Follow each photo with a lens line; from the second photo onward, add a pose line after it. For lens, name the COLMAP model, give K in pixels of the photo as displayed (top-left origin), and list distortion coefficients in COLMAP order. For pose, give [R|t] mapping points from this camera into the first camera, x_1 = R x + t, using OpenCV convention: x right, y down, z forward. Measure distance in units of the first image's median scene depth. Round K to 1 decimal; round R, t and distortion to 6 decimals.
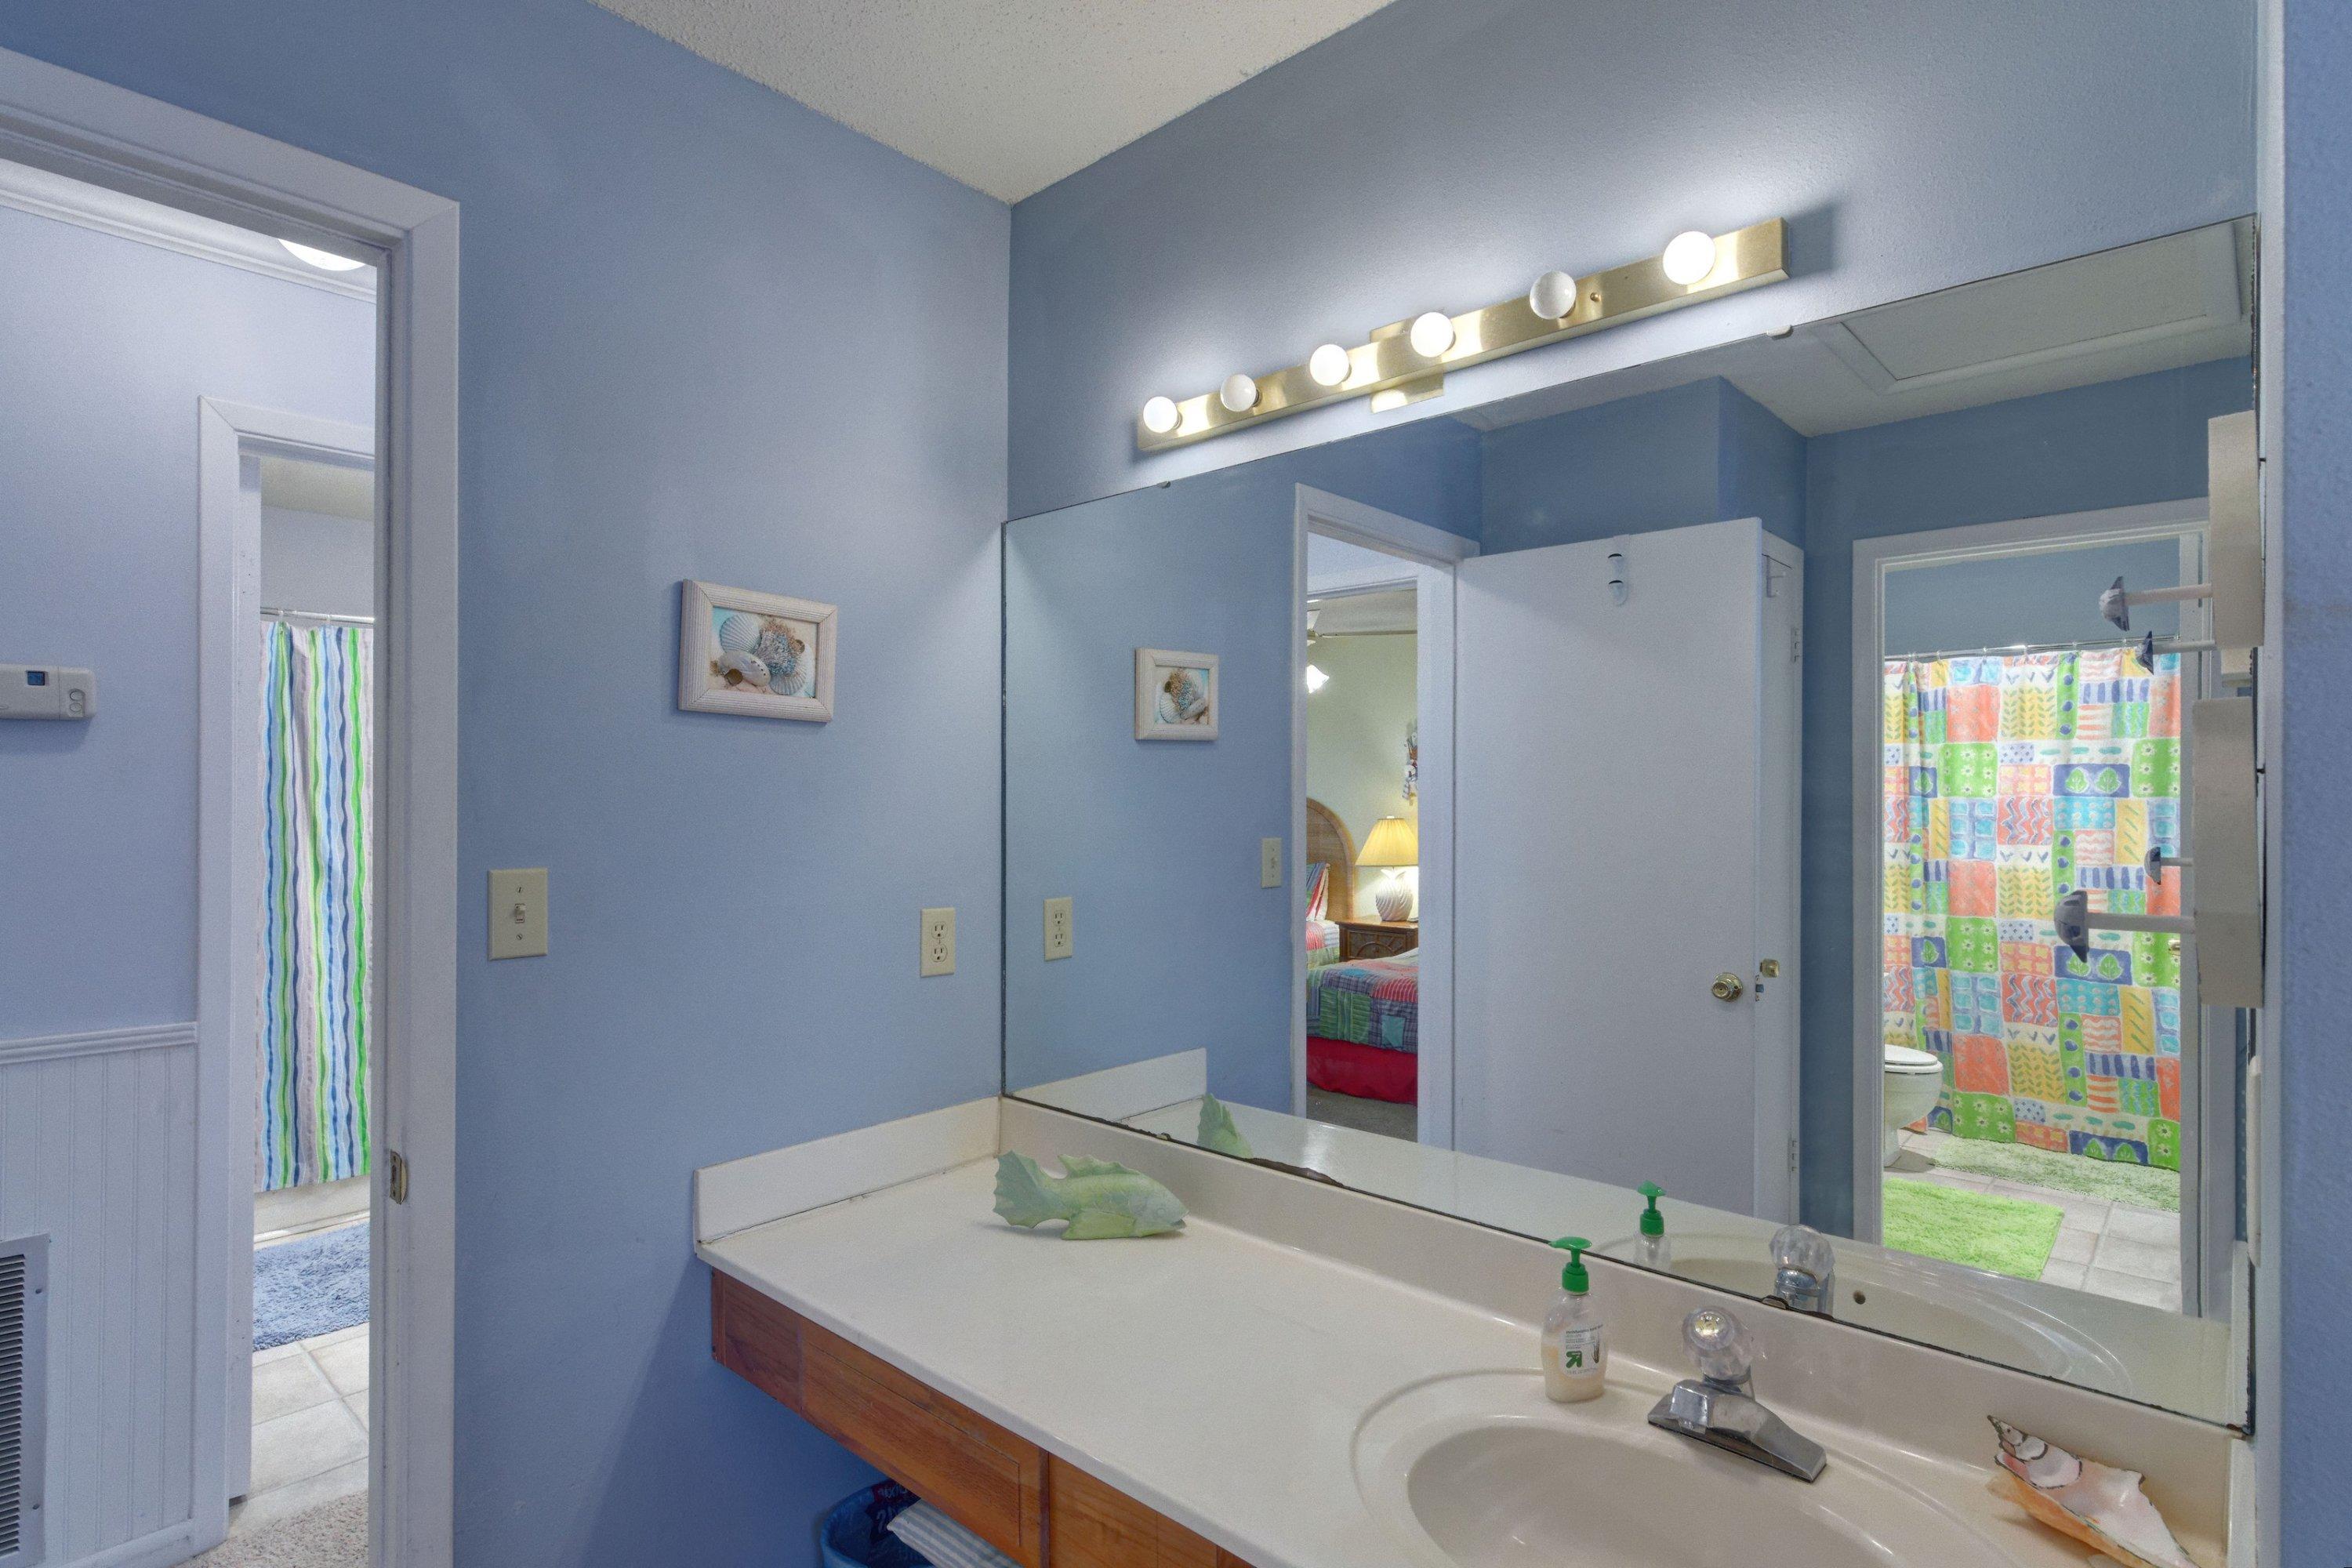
lens RADIAL K [[1150.3, 0, 1162.4], [0, 1150.3, 793.9], [0, 0, 1]] dist [0.006512, -0.000552]
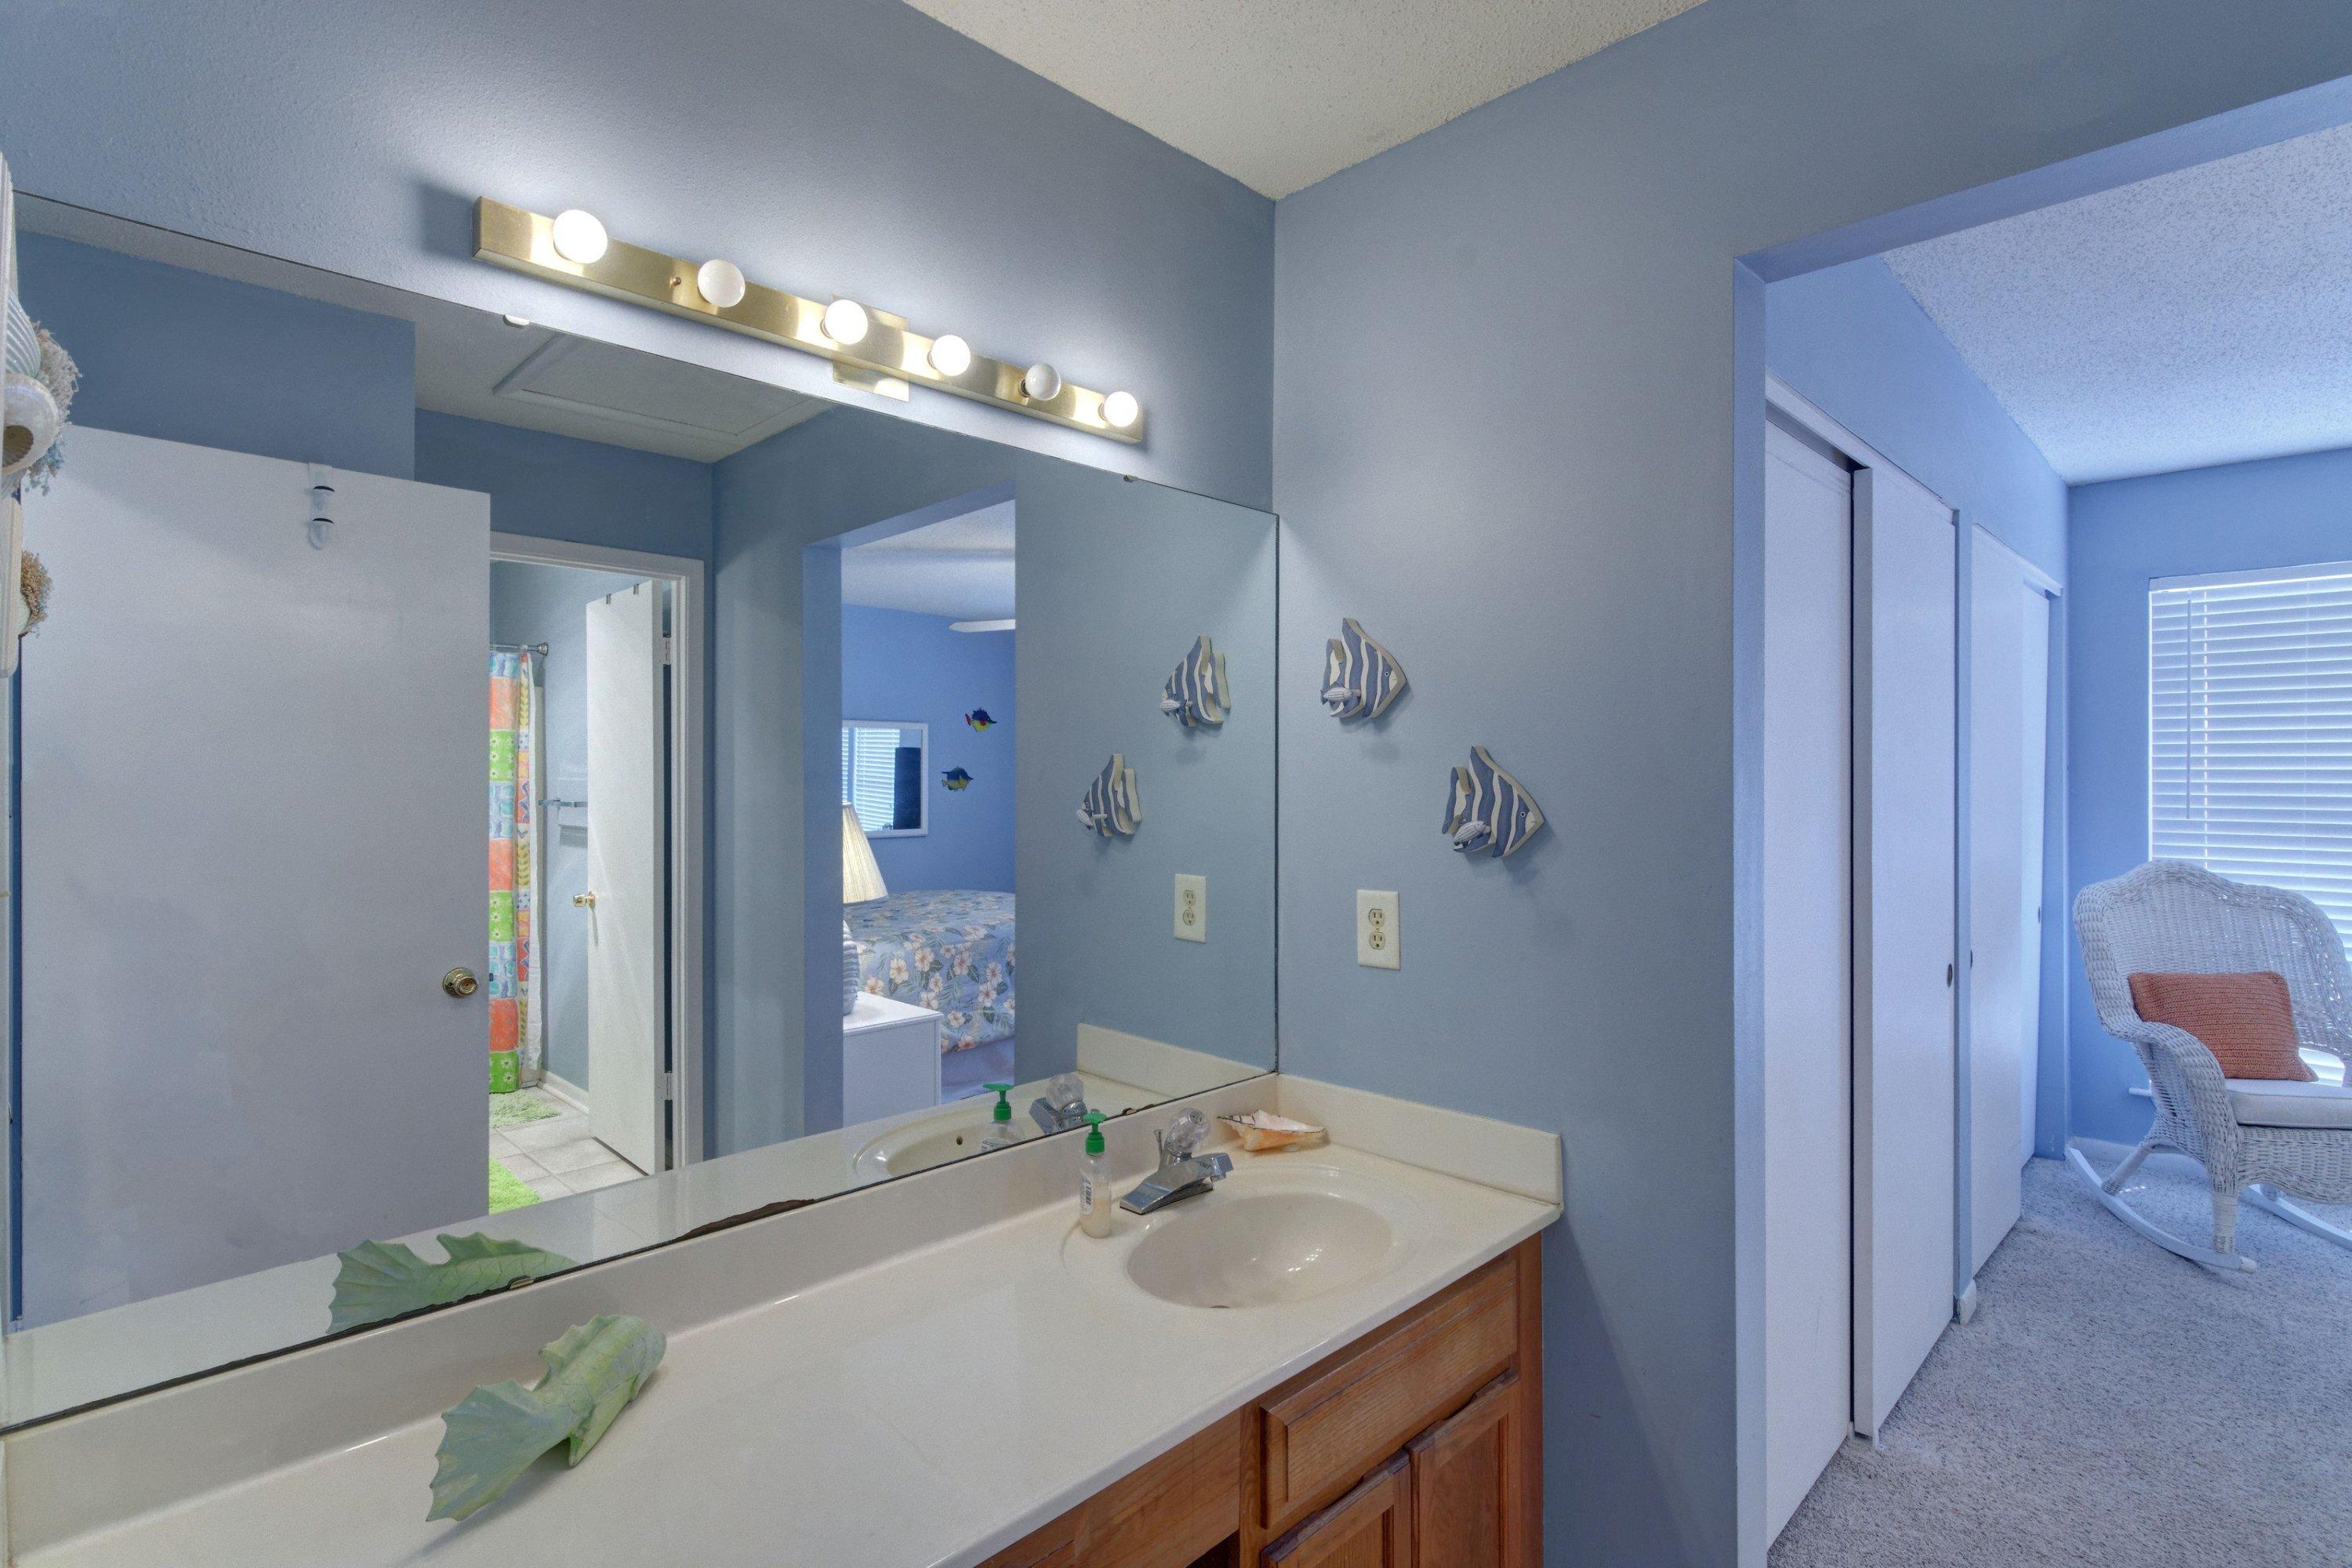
lens RADIAL K [[1150.3, 0, 1170.6], [0, 1150.3, 779.6], [0, 0, 1]] dist [0.006512, -0.000552]
pose [[0.047453, -0.000071, 0.998873, -0.713563], [-0.002638, 0.999997, 0.000196, -0.000096], [-0.998870, -0.002645, 0.047452, 0.630547]]
